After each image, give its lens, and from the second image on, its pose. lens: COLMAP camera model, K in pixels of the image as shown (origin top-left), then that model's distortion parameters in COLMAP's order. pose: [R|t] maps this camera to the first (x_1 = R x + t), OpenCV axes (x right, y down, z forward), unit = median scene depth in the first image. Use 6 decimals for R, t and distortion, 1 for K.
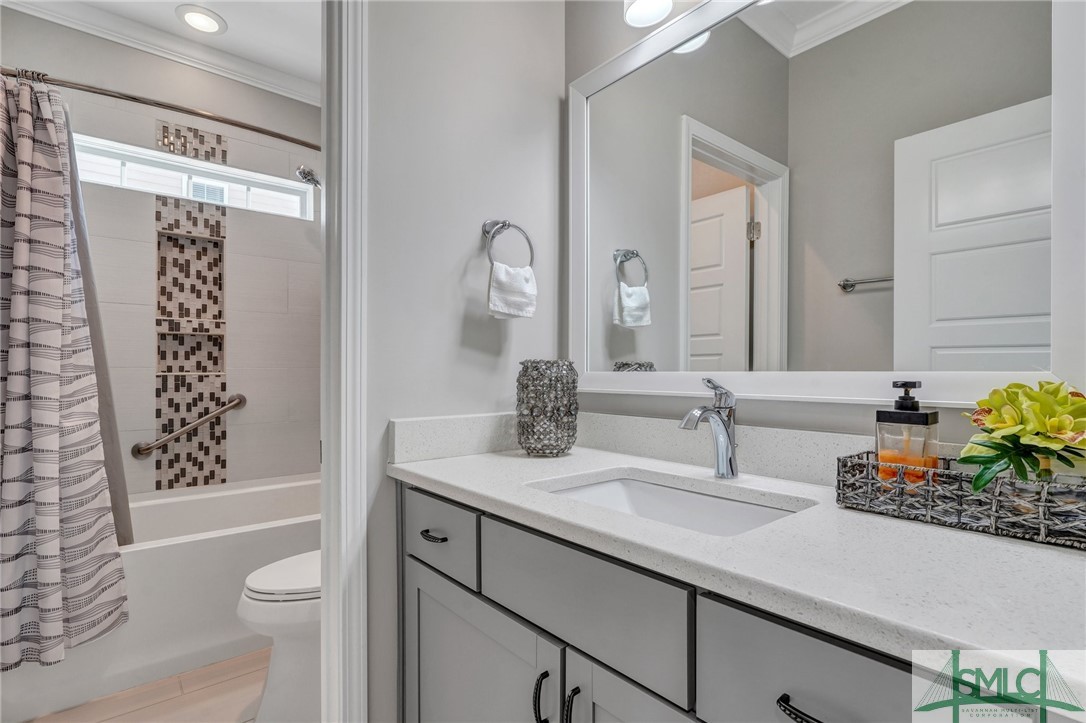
lens RADIAL K [[532.8, 0, 536.8], [0, 532.8, 362.9], [0, 0, 1]] dist [0.001198, -0.000185]
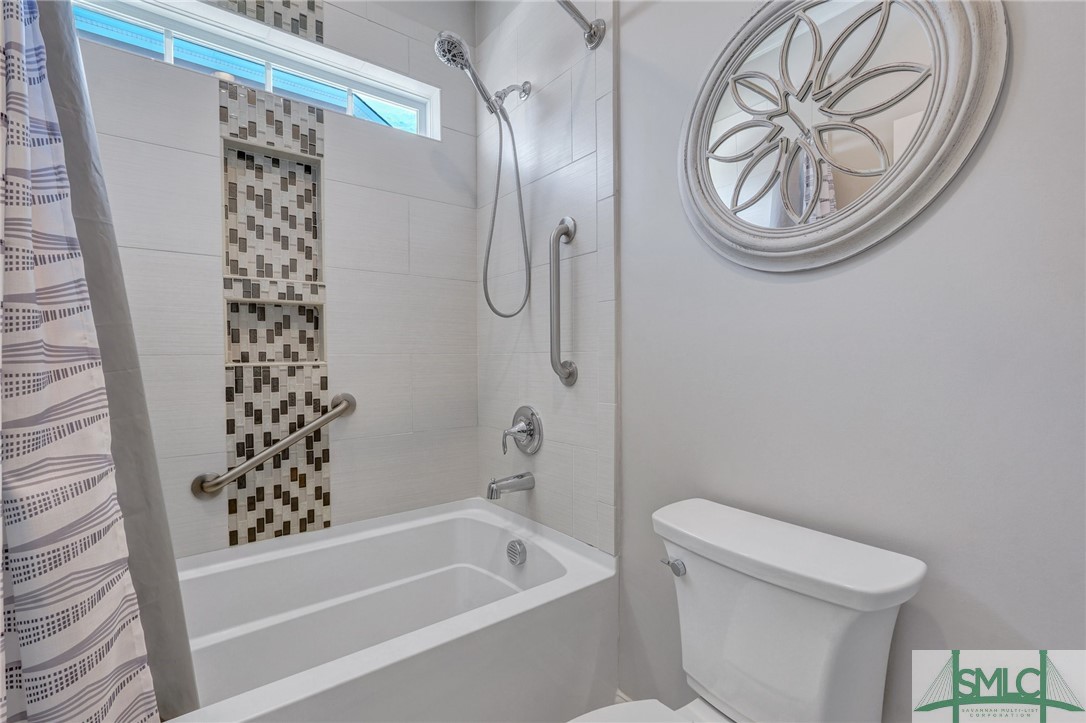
lens RADIAL K [[495.6, 0, 543.0], [0, 495.6, 361.5], [0, 0, 1]] dist [-0.004970, 0.000507]
pose [[0.999260, -0.008578, -0.037494, -0.301637], [0.009377, 0.999732, 0.021185, 0.007636], [0.037303, -0.021521, 0.999072, 0.408387]]
